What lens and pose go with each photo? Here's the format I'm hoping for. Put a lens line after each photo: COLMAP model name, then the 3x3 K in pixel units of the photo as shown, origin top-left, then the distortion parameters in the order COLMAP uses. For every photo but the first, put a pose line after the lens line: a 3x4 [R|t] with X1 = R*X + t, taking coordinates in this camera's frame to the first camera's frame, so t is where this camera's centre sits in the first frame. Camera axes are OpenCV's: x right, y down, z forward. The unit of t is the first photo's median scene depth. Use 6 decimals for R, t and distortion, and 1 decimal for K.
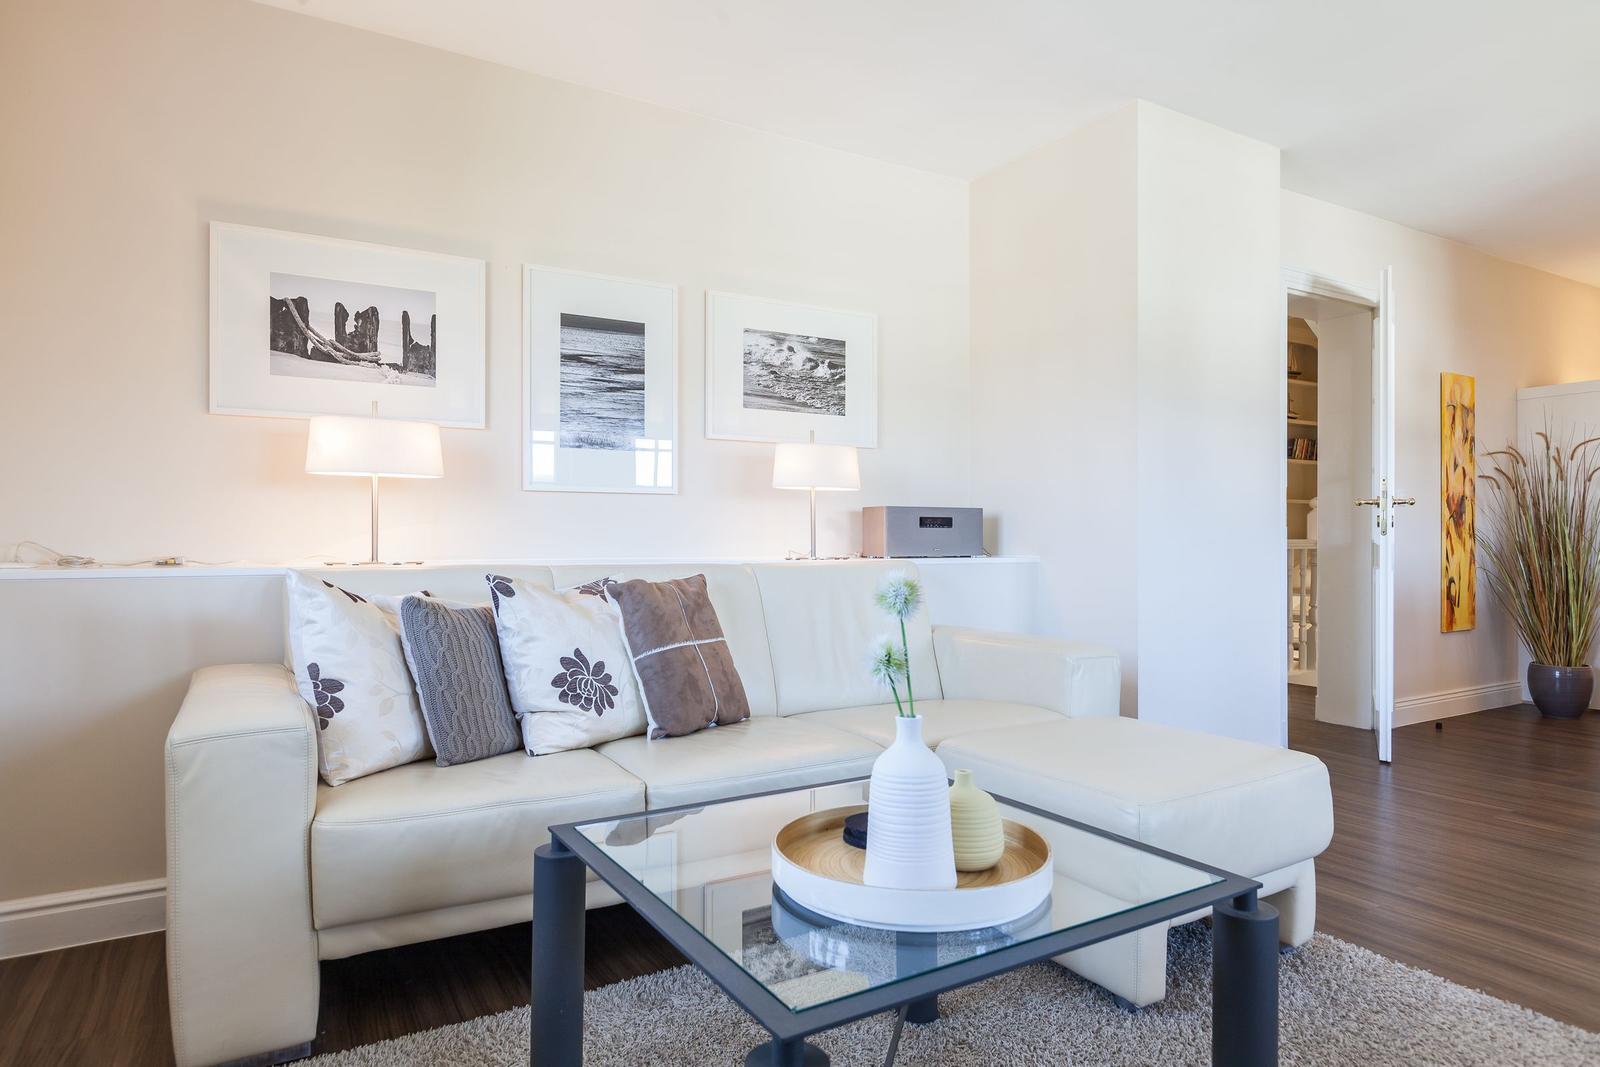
lens RADIAL K [[922.9, 0, 798.6], [0, 922.9, 533.1], [0, 0, 1]] dist [-0.021825, -0.000066]
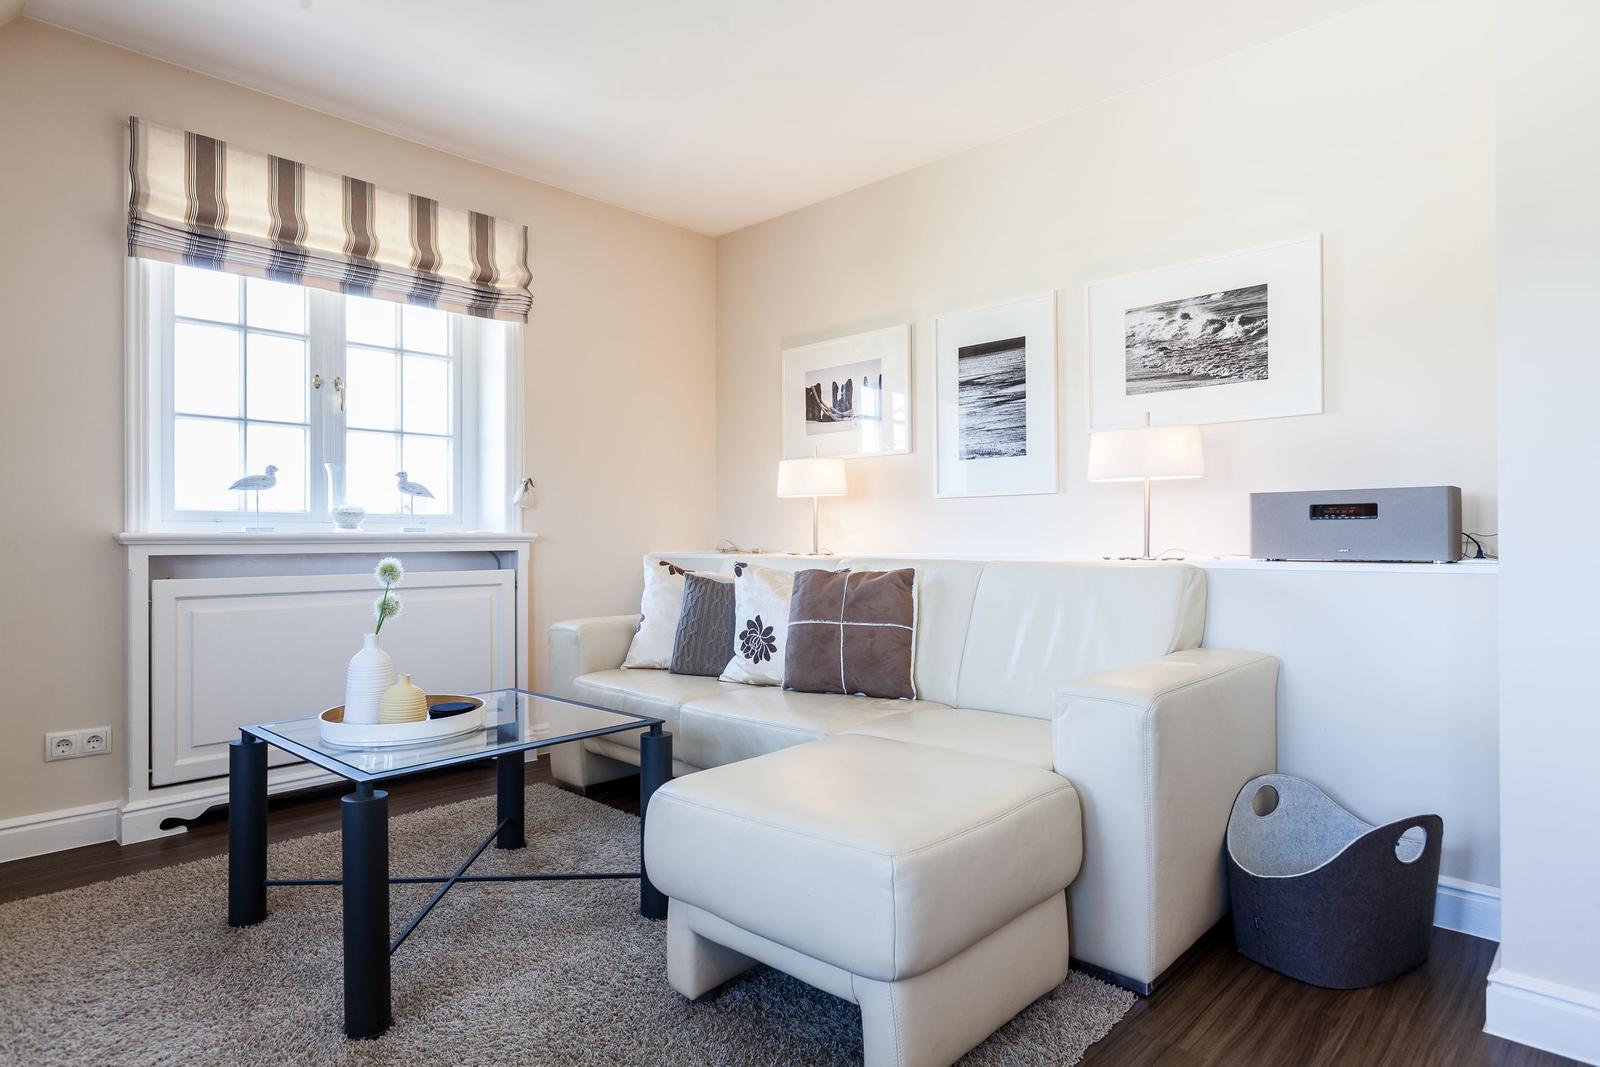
lens RADIAL K [[830.3, 0, 799.3], [0, 830.3, 541.1], [0, 0, 1]] dist [-0.024430, -0.002038]
pose [[0.296059, 0.003634, -0.955163, 0.677012], [0.012842, 0.999887, 0.007784, 0.000676], [0.955083, -0.014570, 0.295979, 0.458263]]
